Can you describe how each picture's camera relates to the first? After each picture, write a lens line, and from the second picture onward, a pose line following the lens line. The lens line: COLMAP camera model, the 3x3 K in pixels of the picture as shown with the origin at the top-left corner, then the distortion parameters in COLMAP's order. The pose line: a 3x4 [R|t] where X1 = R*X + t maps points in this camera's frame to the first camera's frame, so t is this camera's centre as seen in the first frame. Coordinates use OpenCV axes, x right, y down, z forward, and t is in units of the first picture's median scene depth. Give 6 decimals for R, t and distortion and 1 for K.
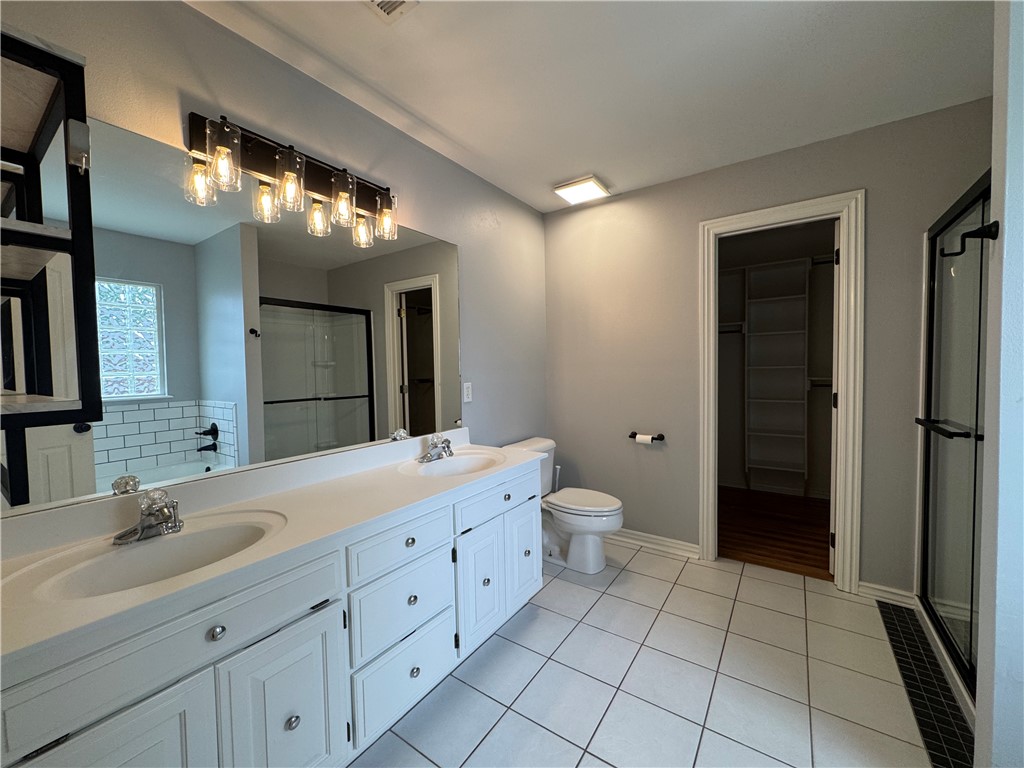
lens RADIAL K [[407.6, 0, 512.1], [0, 407.6, 382.1], [0, 0, 1]] dist [-0.003398, 0.000712]
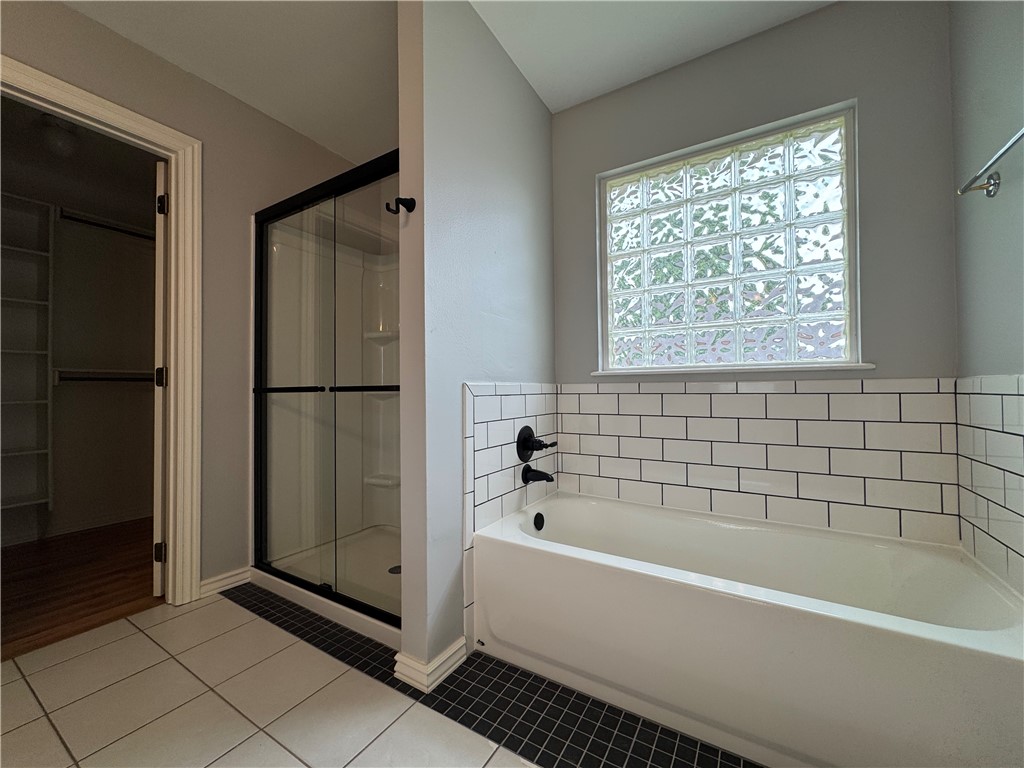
lens RADIAL K [[407.6, 0, 511.9], [0, 407.6, 383.1], [0, 0, 1]] dist [-0.003398, 0.000712]
pose [[-0.058634, 0.033889, 0.997704, -0.069079], [0.046916, 0.998413, -0.031156, 0.129388], [-0.997177, 0.044982, -0.060130, 0.385416]]
